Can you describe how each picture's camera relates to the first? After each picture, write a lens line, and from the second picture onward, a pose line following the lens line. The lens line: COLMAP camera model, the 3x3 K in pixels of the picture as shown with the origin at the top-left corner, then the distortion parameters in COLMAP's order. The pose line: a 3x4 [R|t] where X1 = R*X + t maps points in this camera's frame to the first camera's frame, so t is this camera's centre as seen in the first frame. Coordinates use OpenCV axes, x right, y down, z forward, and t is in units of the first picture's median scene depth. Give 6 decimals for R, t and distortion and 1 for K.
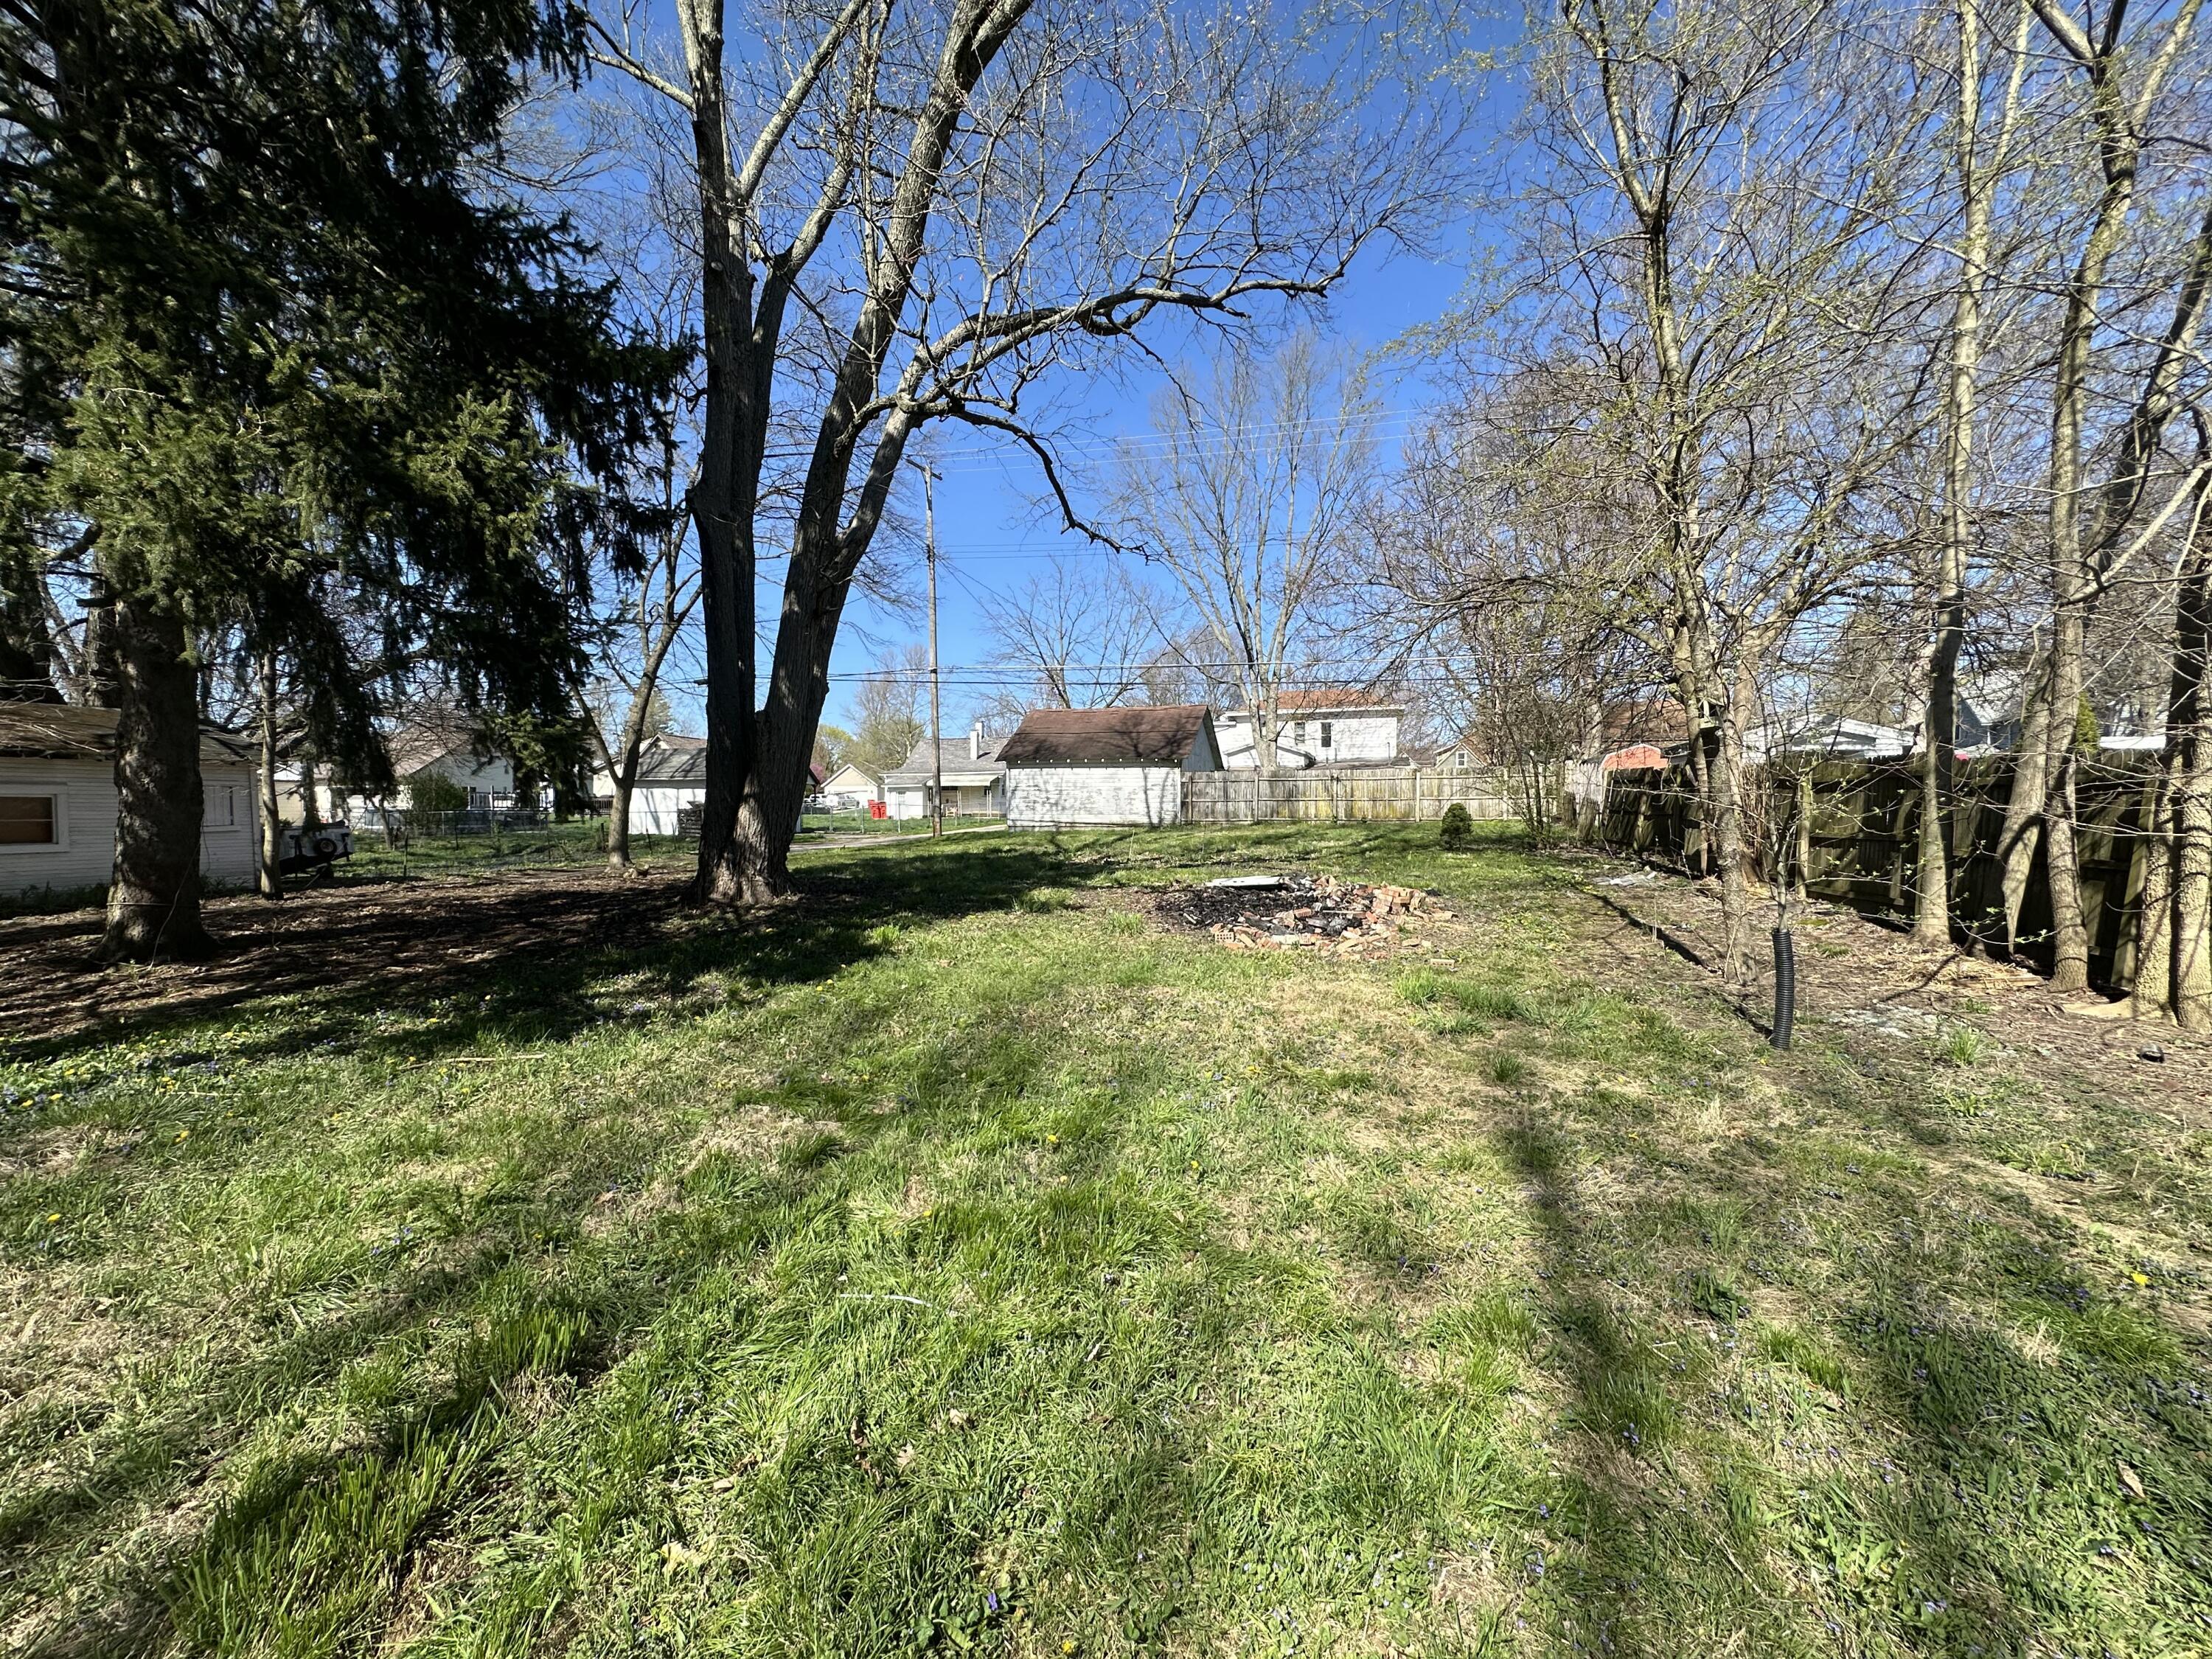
lens RADIAL K [[876.6, 0, 1116.6], [0, 876.6, 804.1], [0, 0, 1]] dist [-0.001803, 0.000040]
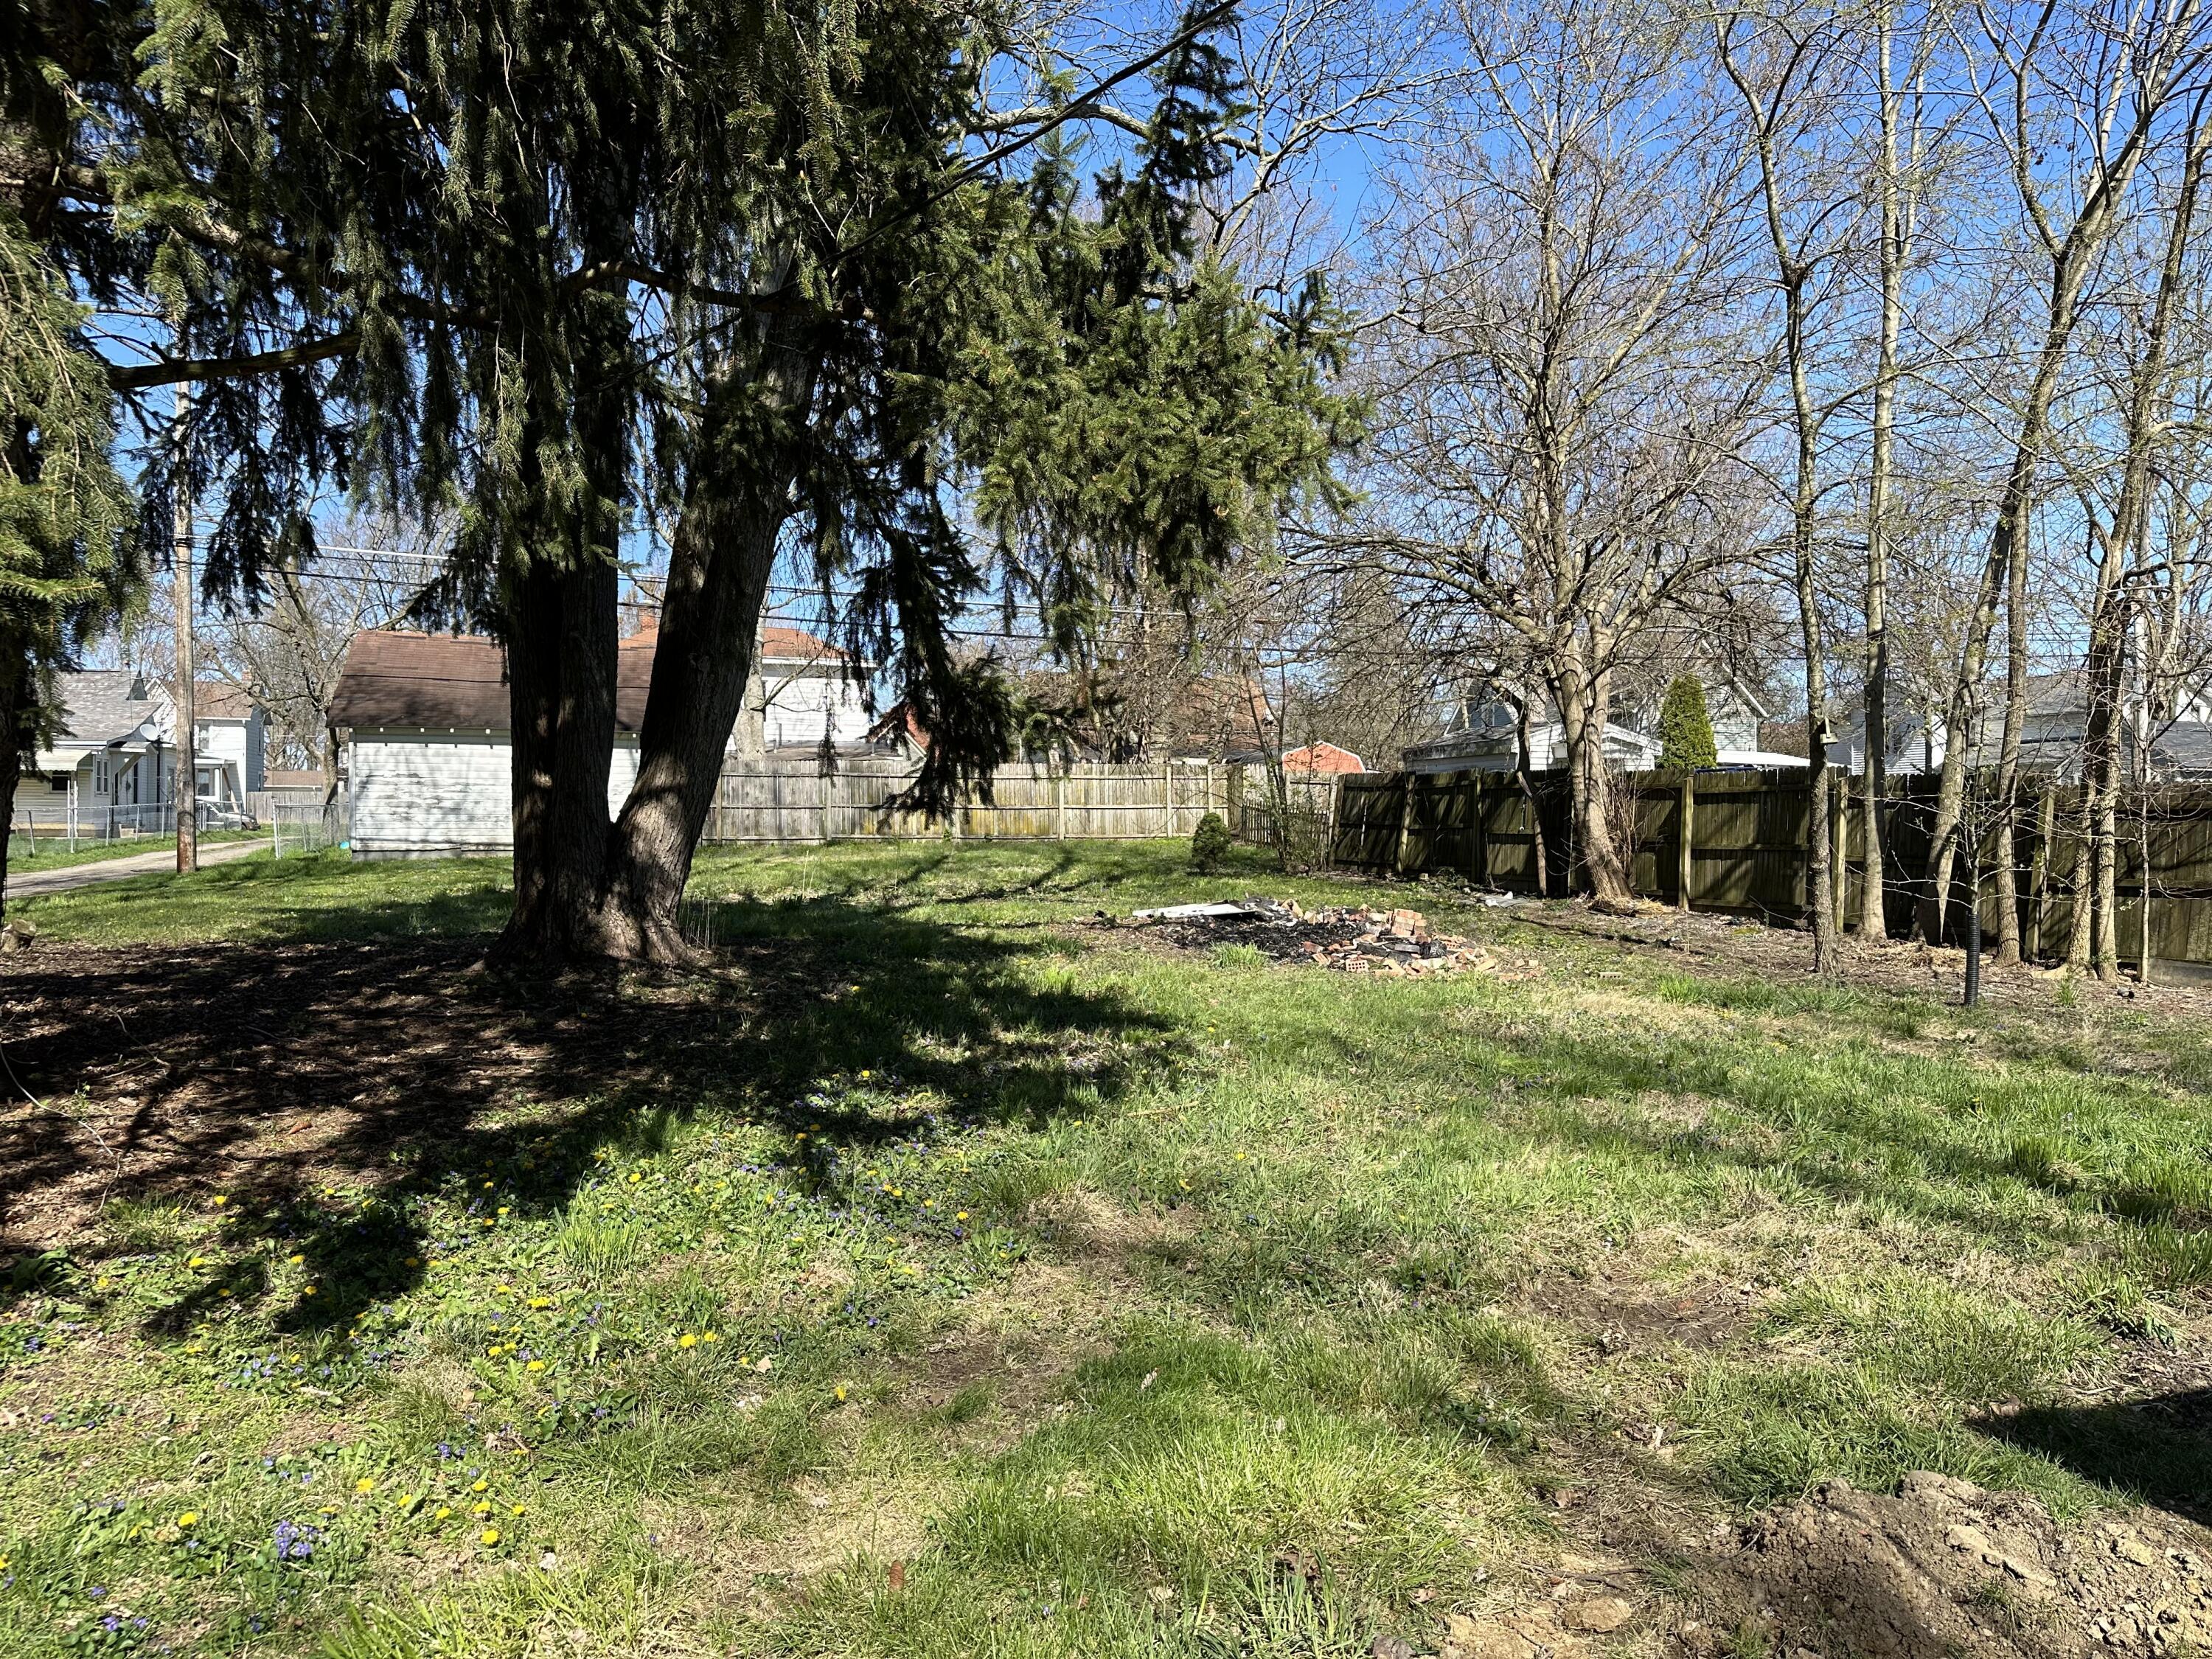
lens RADIAL K [[1543.4, 0, 1106.0], [0, 1543.4, 829.5], [0, 0, 1]] dist [0.128539, -0.196835]
pose [[0.833491, 0.002169, 0.552529, -0.284217], [-0.006332, 0.999964, 0.005627, 0.003896], [-0.552497, -0.008189, 0.833475, -0.035031]]
